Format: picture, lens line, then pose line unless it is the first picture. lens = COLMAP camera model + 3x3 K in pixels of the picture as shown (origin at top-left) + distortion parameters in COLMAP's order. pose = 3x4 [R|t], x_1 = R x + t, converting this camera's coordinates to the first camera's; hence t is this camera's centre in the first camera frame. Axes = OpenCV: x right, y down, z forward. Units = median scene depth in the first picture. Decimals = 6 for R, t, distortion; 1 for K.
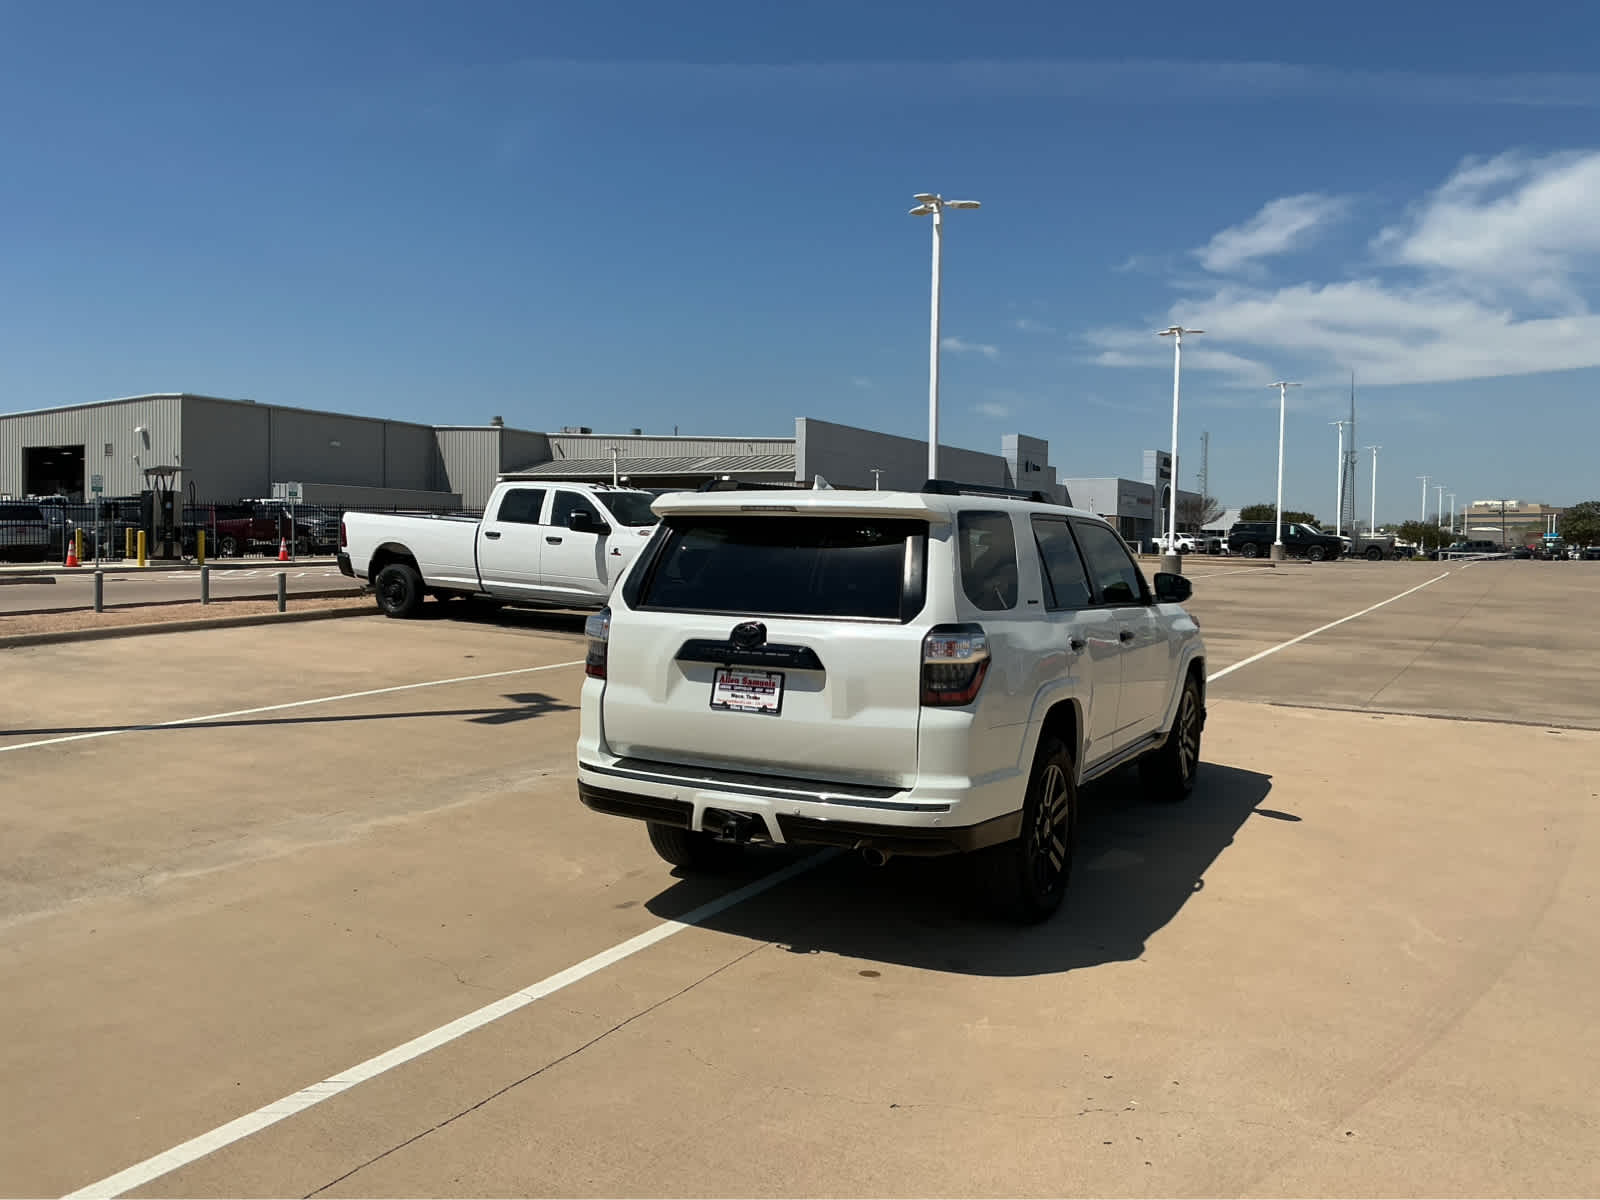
lens RADIAL K [[1304.4, 0, 800.0], [0, 1304.4, 600.0], [0, 0, 1]] dist [0.078088, -0.126410]
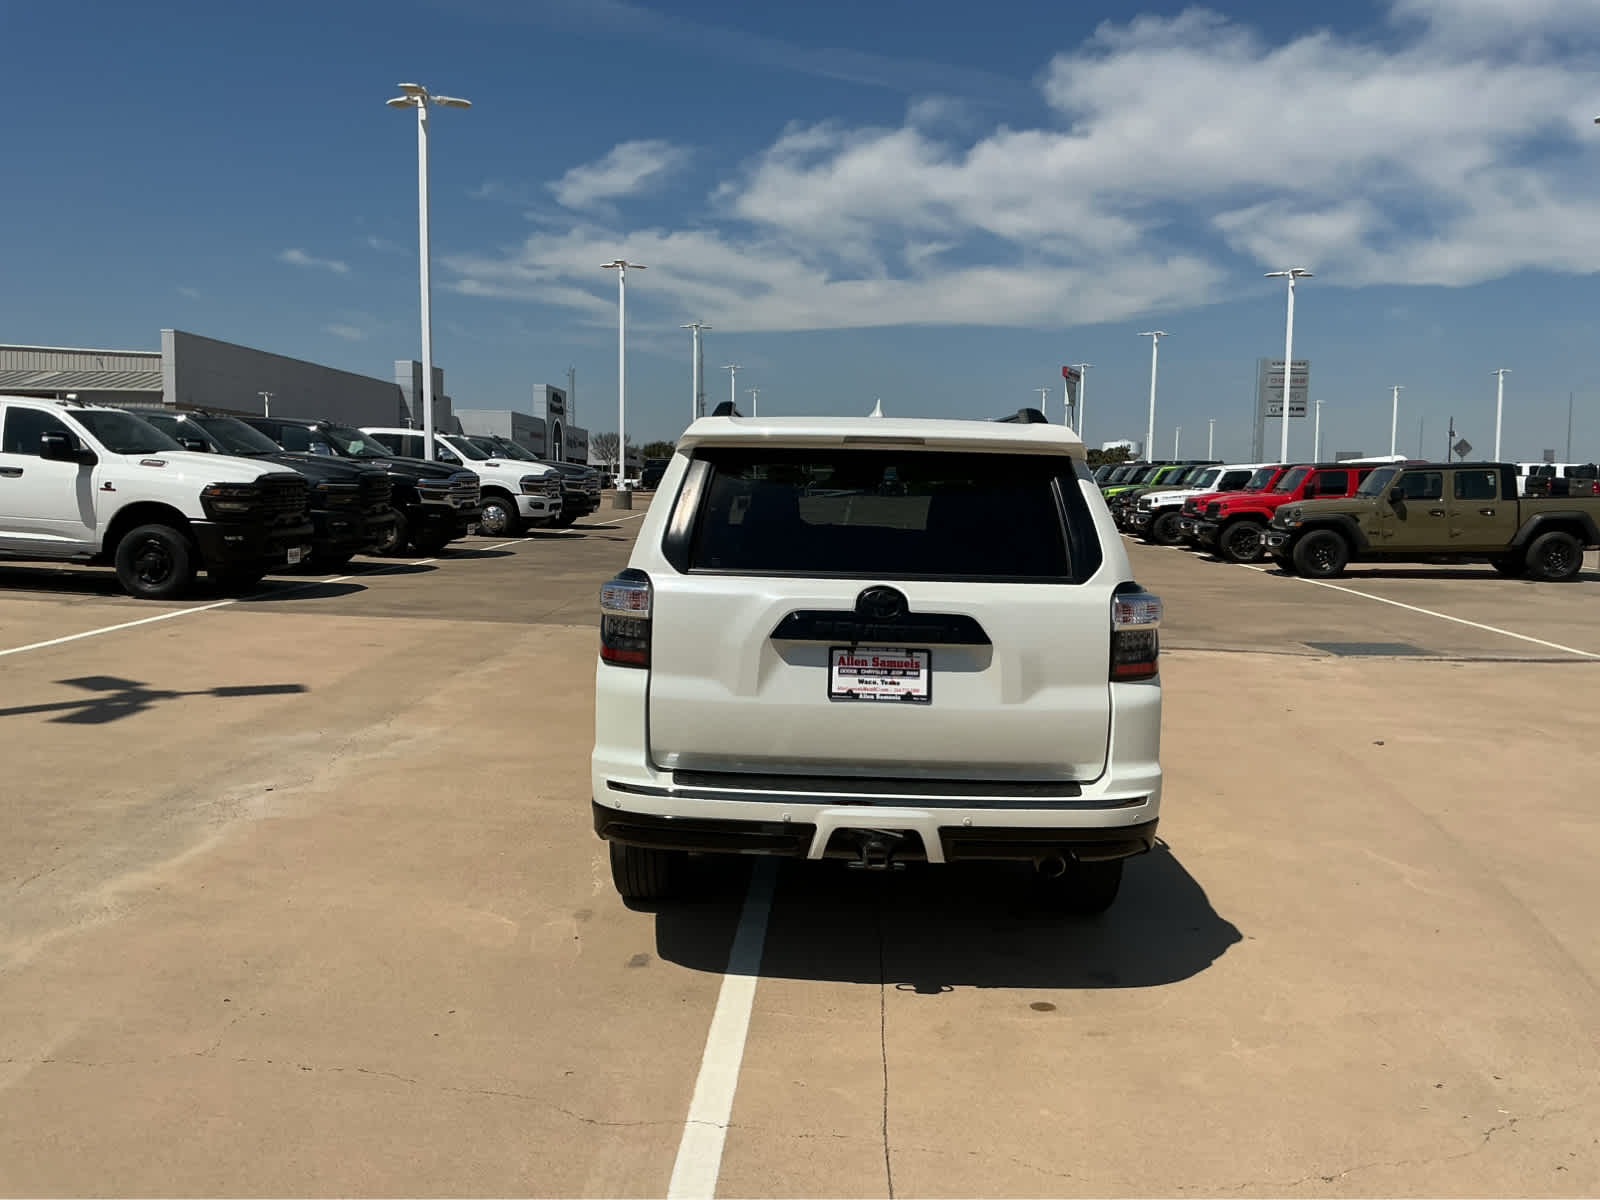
lens RADIAL K [[1312.7, 0, 800.0], [0, 1312.7, 600.0], [0, 0, 1]] dist [0.098853, -0.186522]
pose [[0.894319, -0.036760, 0.445916, -0.427239], [0.014629, 0.998489, 0.052975, -0.017167], [-0.447190, -0.040853, 0.893506, 0.316498]]
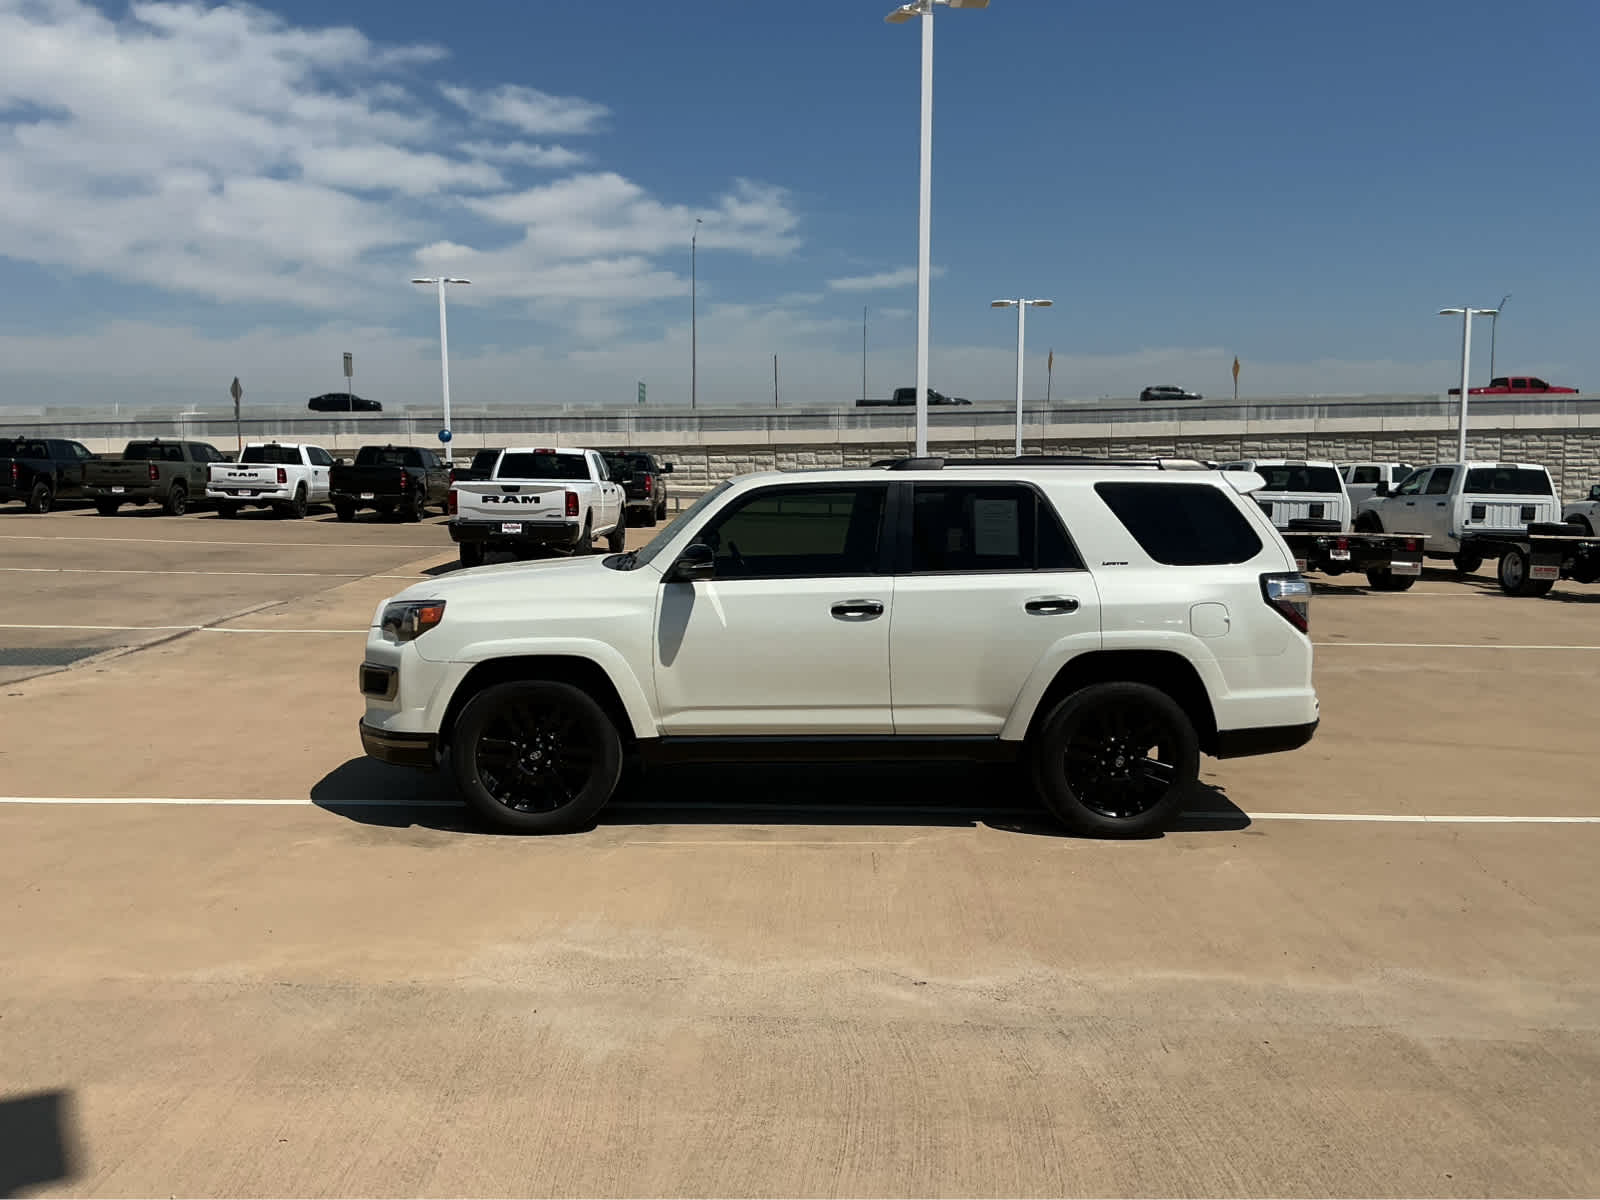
lens RADIAL K [[1312.7, 0, 800.0], [0, 1312.7, 600.0], [0, 0, 1]] dist [0.098853, -0.186522]
pose [[-0.503415, -0.103689, 0.857801, -1.015209], [0.033134, 0.989727, 0.139081, -0.161499], [-0.863409, 0.098438, -0.494807, 2.131317]]
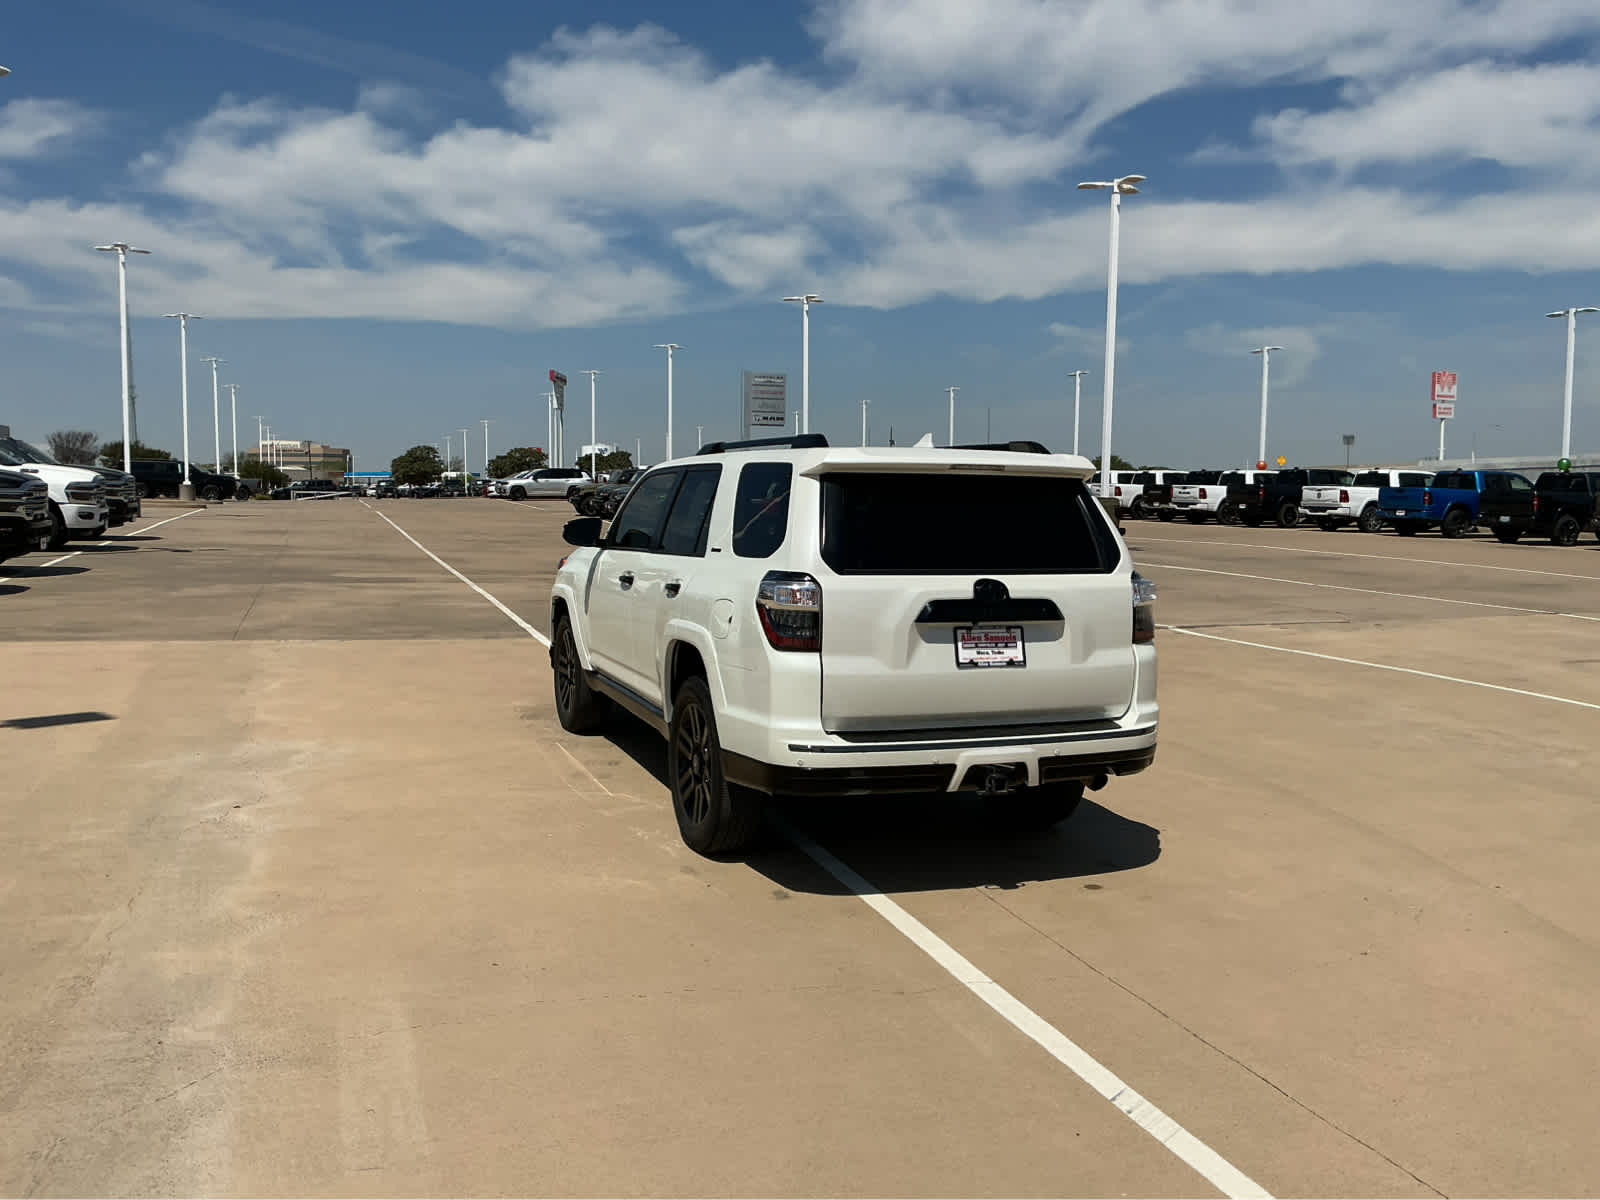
lens RADIAL K [[1312.7, 0, 800.0], [0, 1312.7, 600.0], [0, 0, 1]] dist [0.098853, -0.186522]
pose [[0.660570, -0.066100, 0.747849, -0.896959], [0.031768, 0.997685, 0.060123, -0.033395], [-0.750092, -0.015958, 0.661141, 0.425274]]
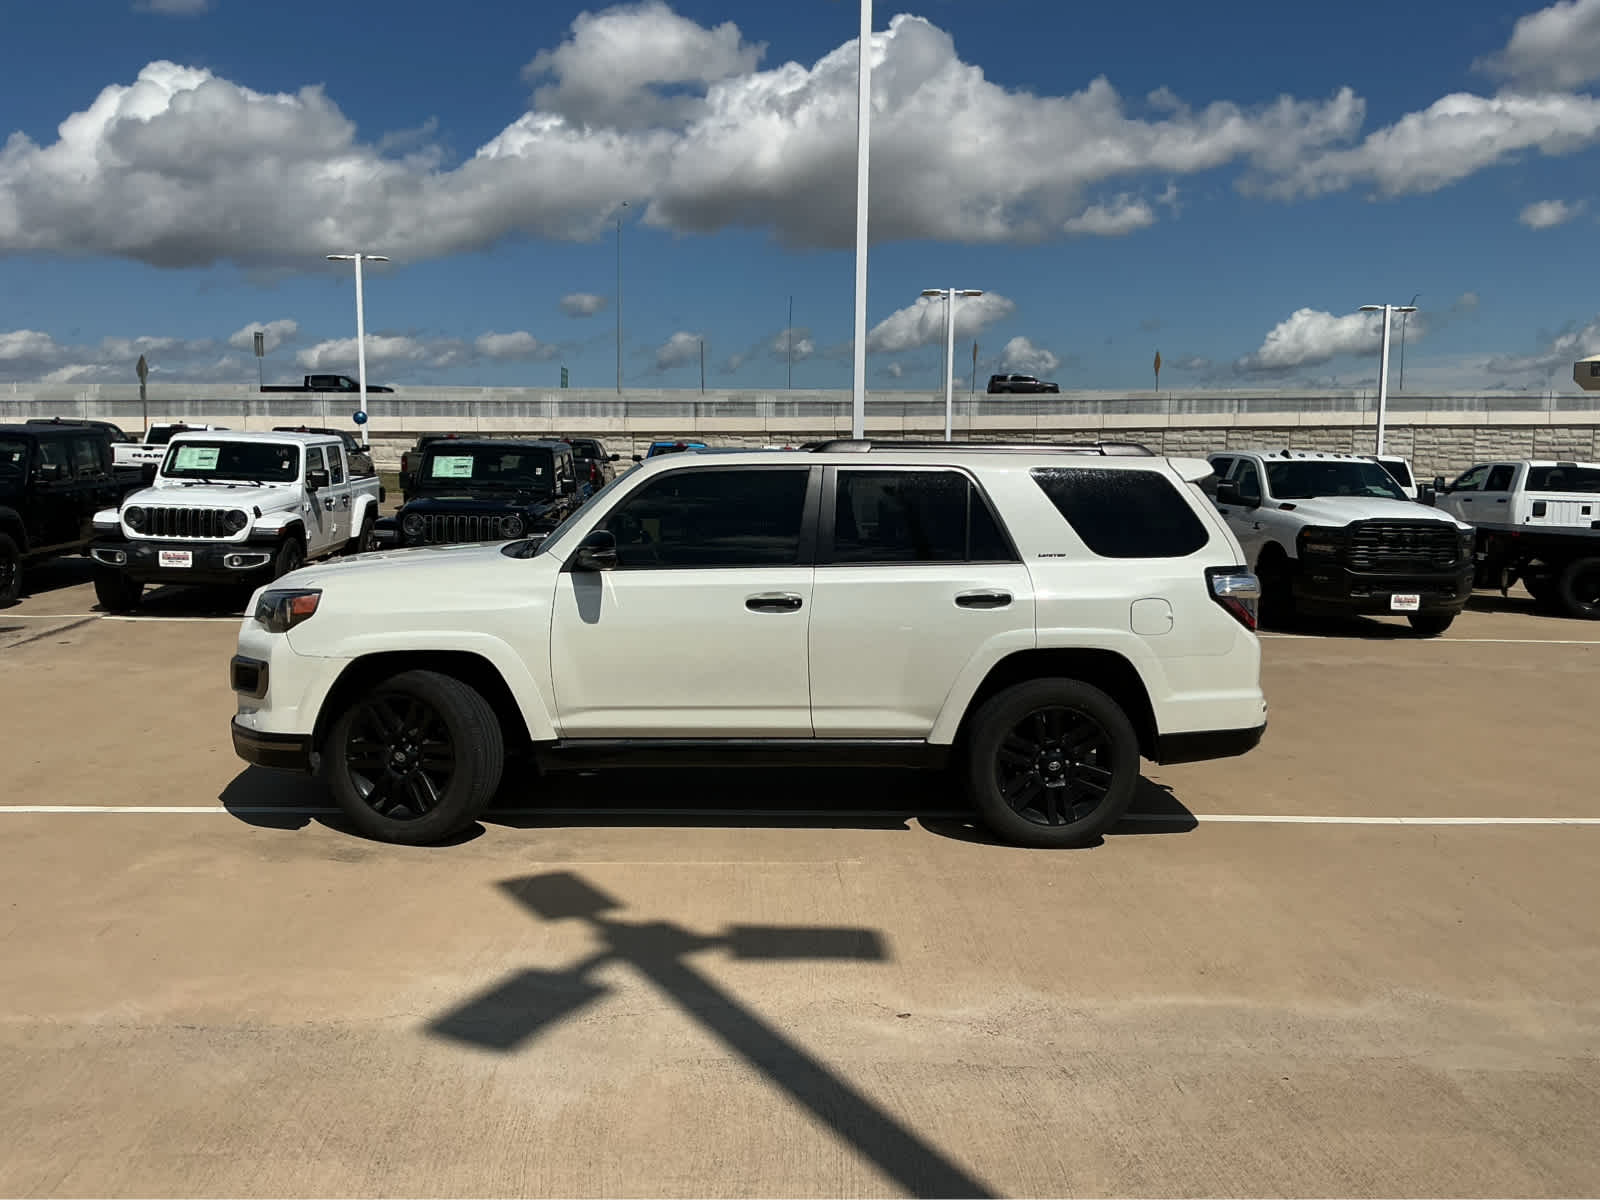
lens RADIAL K [[1304.4, 0, 800.0], [0, 1304.4, 600.0], [0, 0, 1]] dist [0.078088, -0.126410]
pose [[-0.554135, -0.113349, 0.824674, -0.918386], [0.020016, 0.988585, 0.149327, -0.152414], [-0.832186, 0.099254, -0.545541, 2.113013]]
